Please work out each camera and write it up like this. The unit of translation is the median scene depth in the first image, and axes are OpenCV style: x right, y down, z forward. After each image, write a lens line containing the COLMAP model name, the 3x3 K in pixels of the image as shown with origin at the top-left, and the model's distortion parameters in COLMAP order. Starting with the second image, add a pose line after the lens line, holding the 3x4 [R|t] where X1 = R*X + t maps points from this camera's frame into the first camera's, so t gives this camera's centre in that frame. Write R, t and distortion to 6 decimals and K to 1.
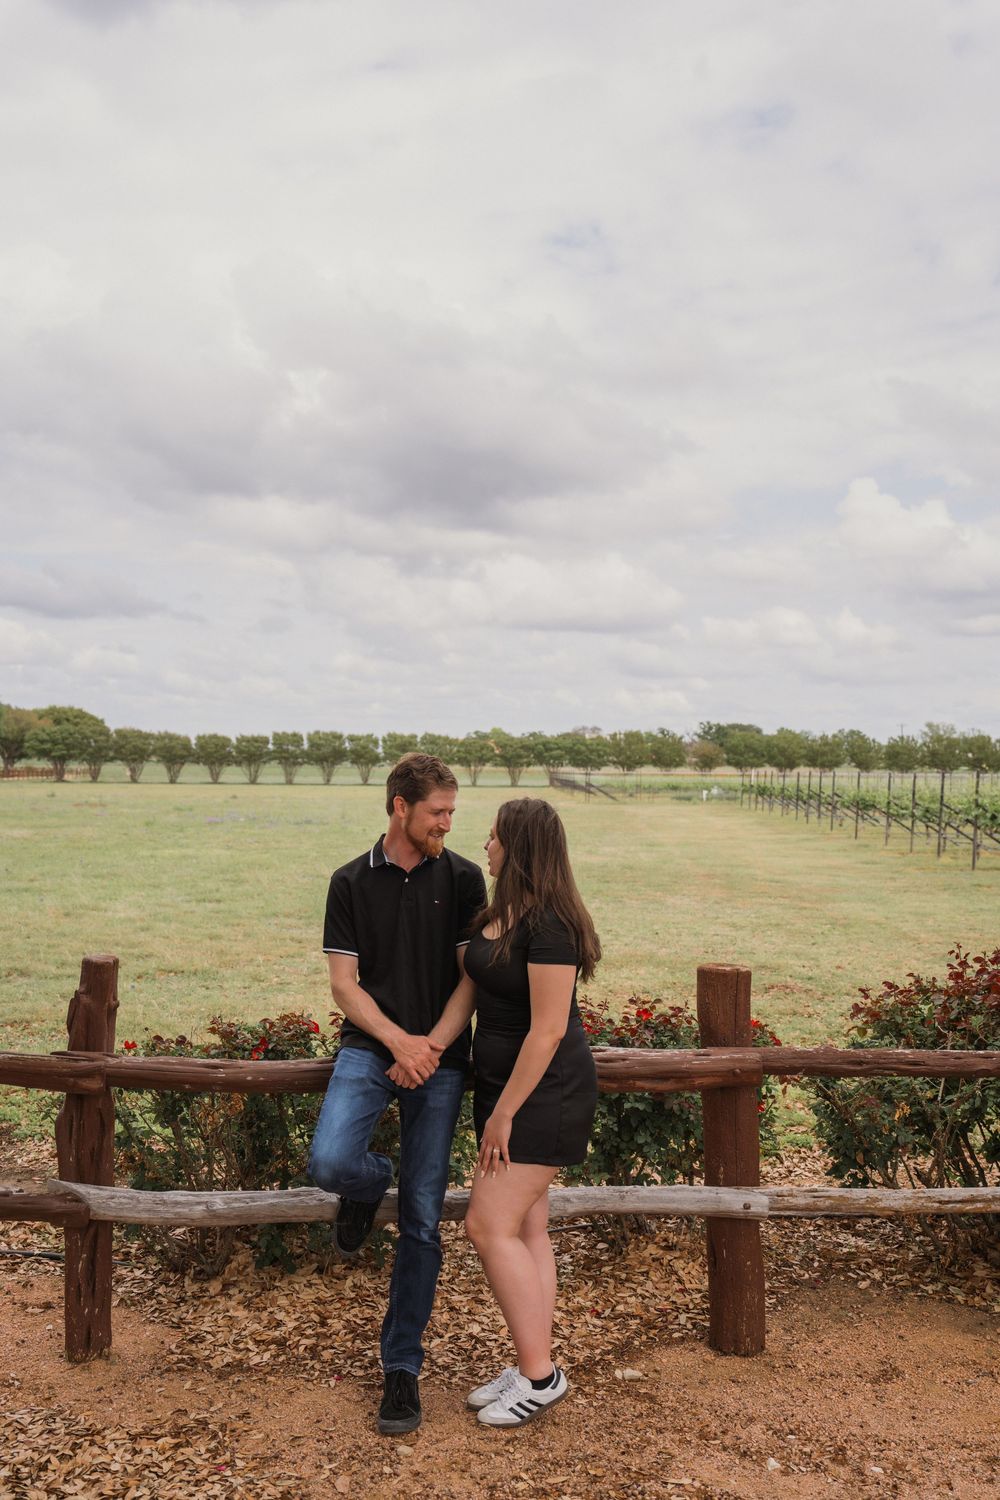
lens RADIAL K [[1427.5, 0, 491.4], [0, 1427.5, 745.4], [0, 0, 1]] dist [0.005710, 0.000000]
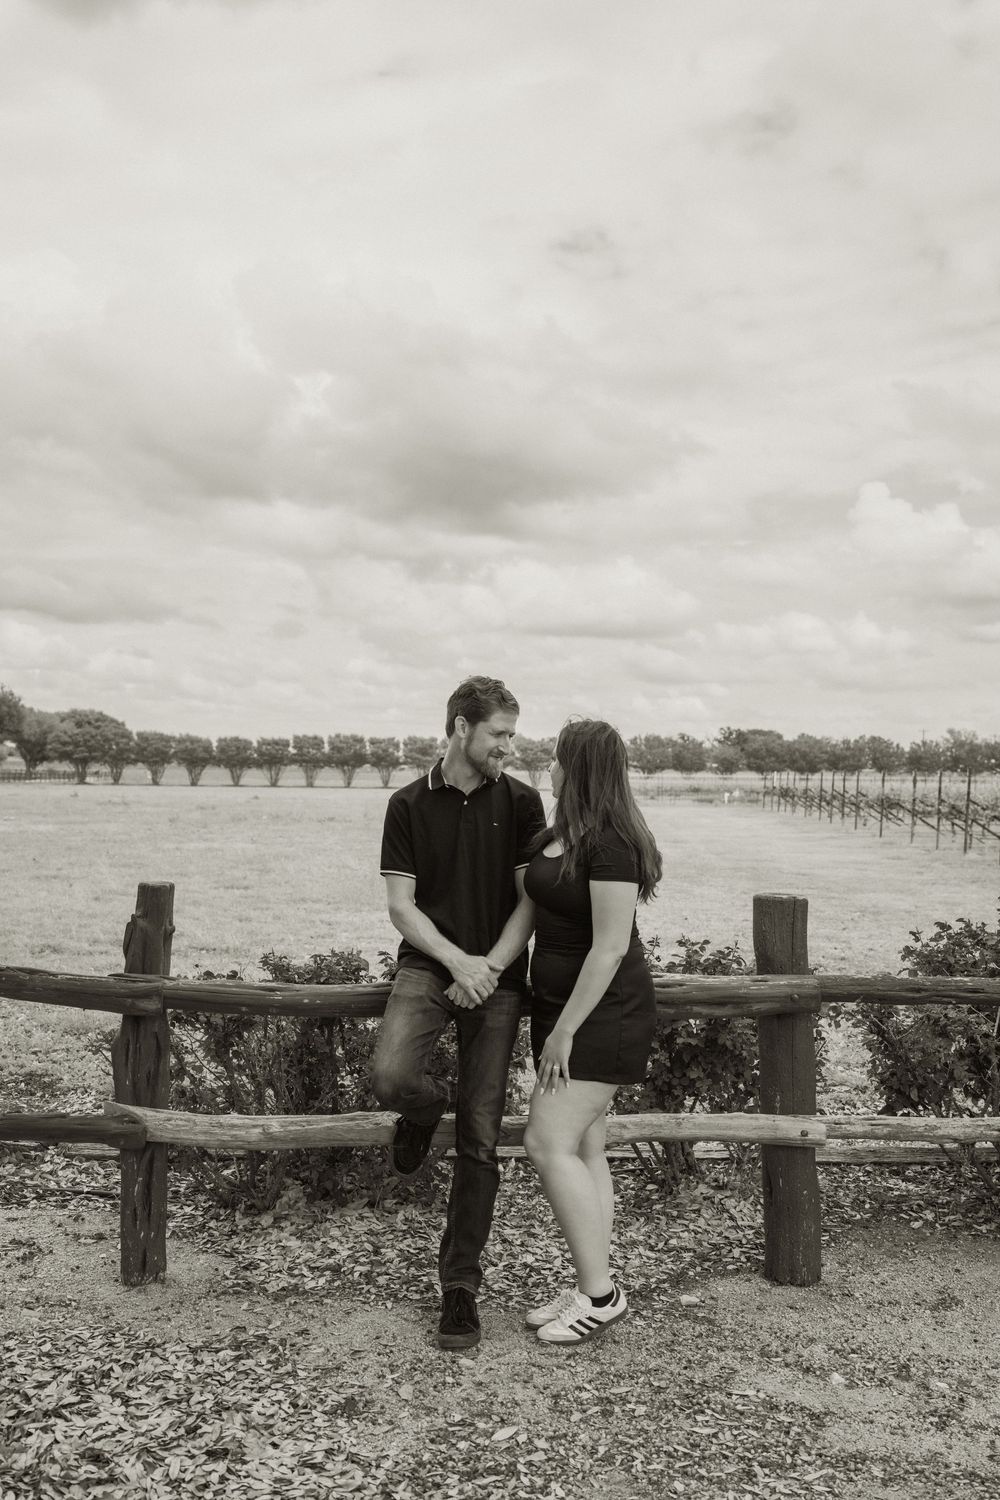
lens RADIAL K [[1427.5, 0, 494.5], [0, 1427.5, 742.4], [0, 0, 1]] dist [0.005710, 0.000000]
pose [[0.999927, 0.003042, -0.011684, -0.023332], [-0.003109, 0.999979, -0.005765, 0.050266], [0.011667, 0.005801, 0.999915, 0.000428]]
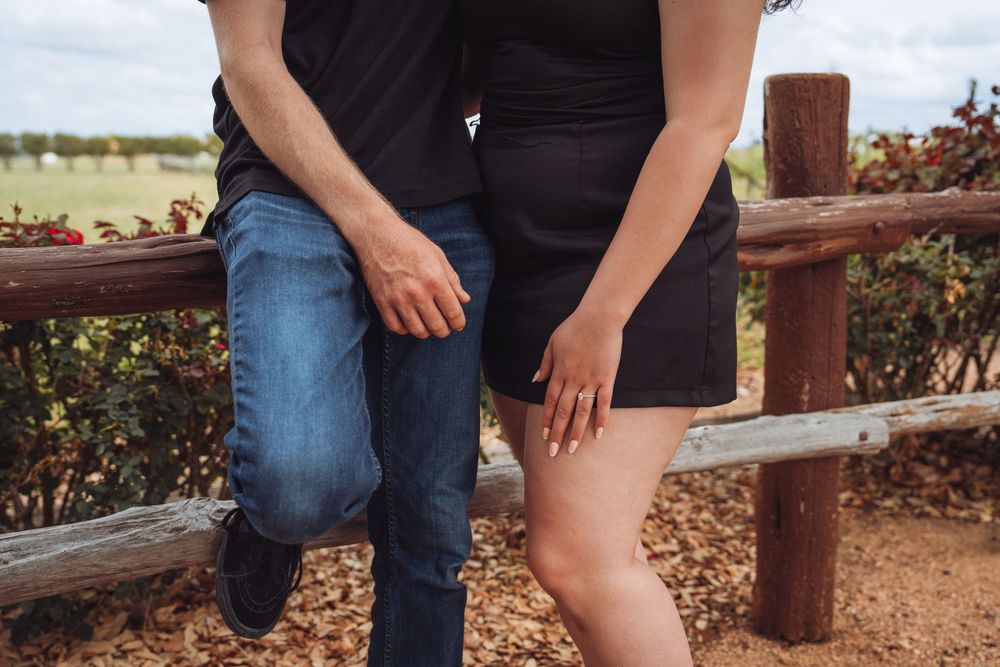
lens RADIAL K [[951.7, 0, 501.3], [0, 951.7, 330.4], [0, 0, 1]] dist [0.005710, 0.000000]
pose [[0.926597, -0.078748, 0.367719, -0.115922], [0.006103, 0.980850, 0.194671, 0.169075], [-0.376007, -0.178137, 0.909333, 0.601916]]
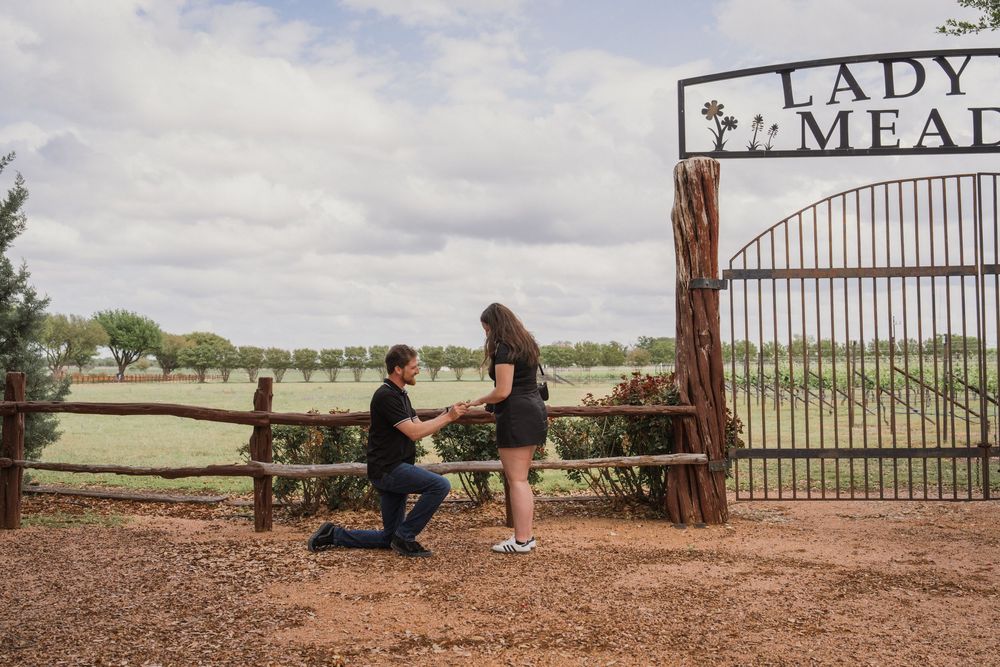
lens RADIAL K [[980.8, 0, 494.8], [0, 980.8, 340.4], [0, 0, 1]] dist [0.011494, 0.000000]
pose [[0.999857, -0.016864, -0.001283, 0.130071], [0.016842, 0.999740, -0.015347, 0.106161], [0.001542, 0.015324, 0.999881, -0.703418]]
